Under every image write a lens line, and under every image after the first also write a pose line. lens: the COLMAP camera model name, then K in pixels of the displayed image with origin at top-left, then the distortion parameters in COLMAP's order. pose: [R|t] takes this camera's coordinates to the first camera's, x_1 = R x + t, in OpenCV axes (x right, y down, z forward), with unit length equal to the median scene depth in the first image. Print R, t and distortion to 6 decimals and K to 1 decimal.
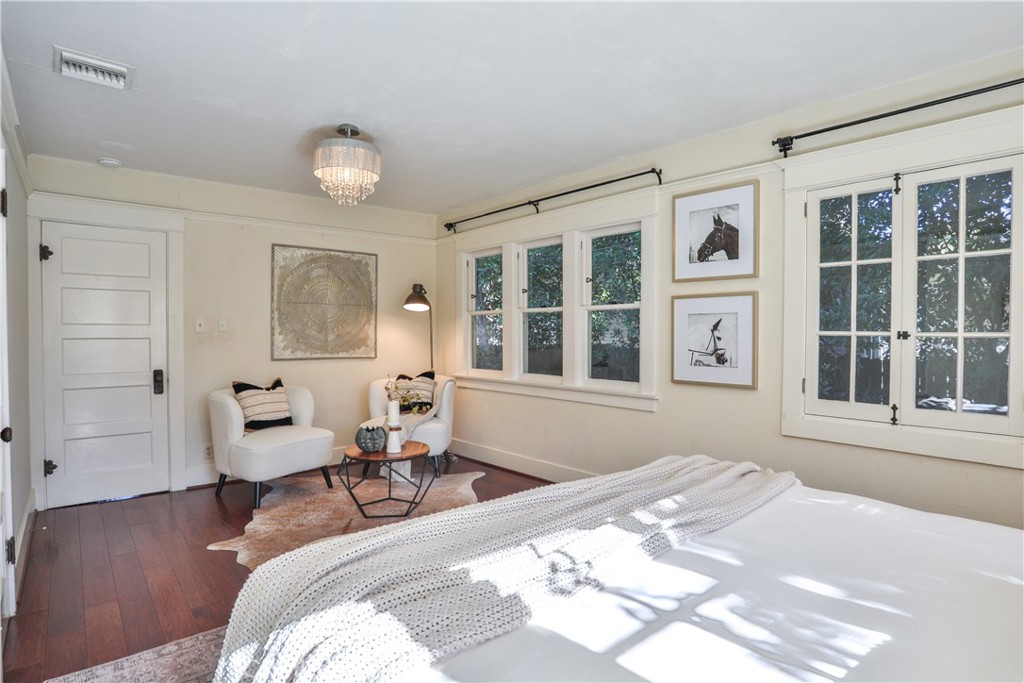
lens RADIAL K [[525.6, 0, 512.0], [0, 525.6, 341.5], [0, 0, 1]] dist [-0.067260, 0.024253]
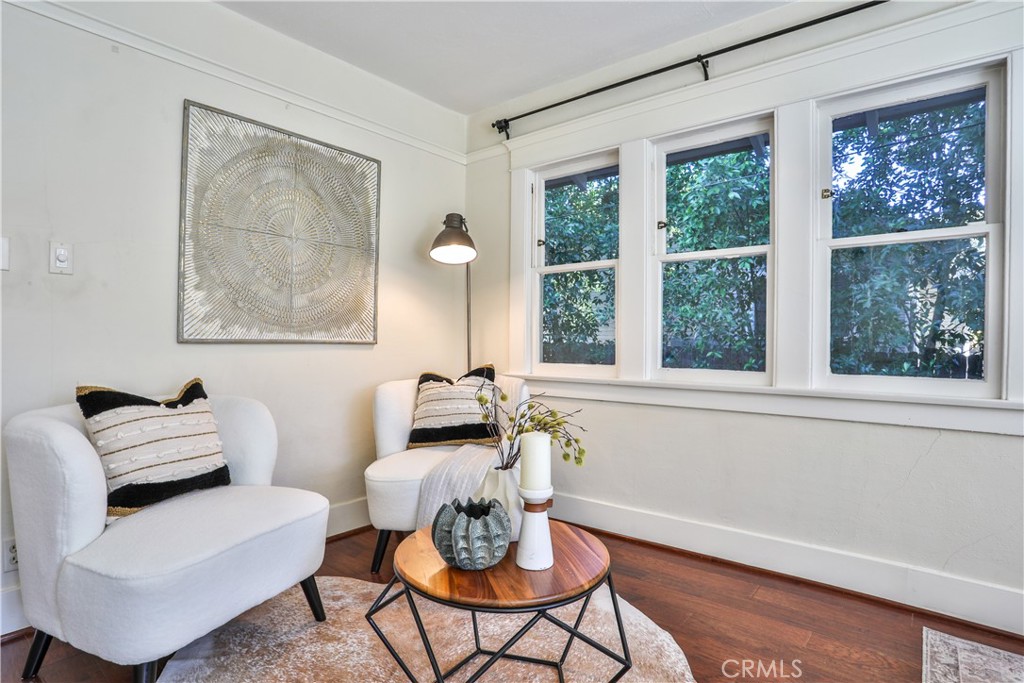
lens RADIAL K [[525.6, 0, 512.0], [0, 525.6, 341.5], [0, 0, 1]] dist [-0.067260, 0.024253]
pose [[0.986998, 0.004934, 0.160657, -0.233196], [-0.003064, 0.999925, -0.011890, 0.039490], [-0.160704, 0.011243, 0.986939, 0.478525]]
